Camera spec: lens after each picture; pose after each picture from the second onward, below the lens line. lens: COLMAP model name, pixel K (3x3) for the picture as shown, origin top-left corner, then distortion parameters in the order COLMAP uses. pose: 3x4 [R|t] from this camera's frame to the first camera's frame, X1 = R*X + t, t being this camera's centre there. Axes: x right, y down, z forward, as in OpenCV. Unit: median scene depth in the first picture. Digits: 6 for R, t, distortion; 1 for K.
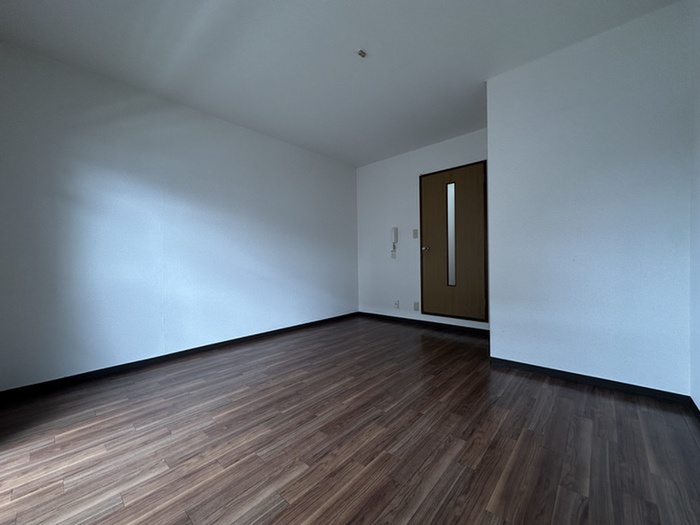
lens RADIAL K [[277.9, 0, 346.8], [0, 277.9, 262.8], [0, 0, 1]] dist [-0.002818, 0.000433]
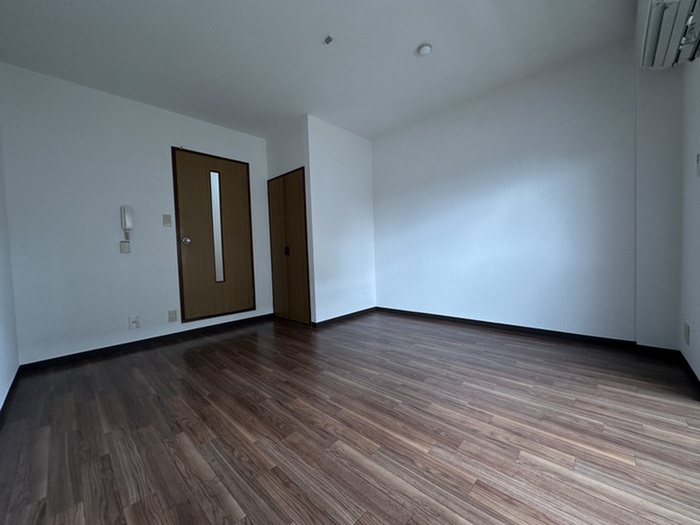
lens RADIAL K [[277.9, 0, 351.9], [0, 277.9, 264.3], [0, 0, 1]] dist [-0.002818, 0.000433]
pose [[0.012053, -0.020001, 0.999727, -1.268101], [0.041685, 0.998941, 0.019483, 0.052647], [-0.999058, 0.041439, 0.012874, 1.234429]]
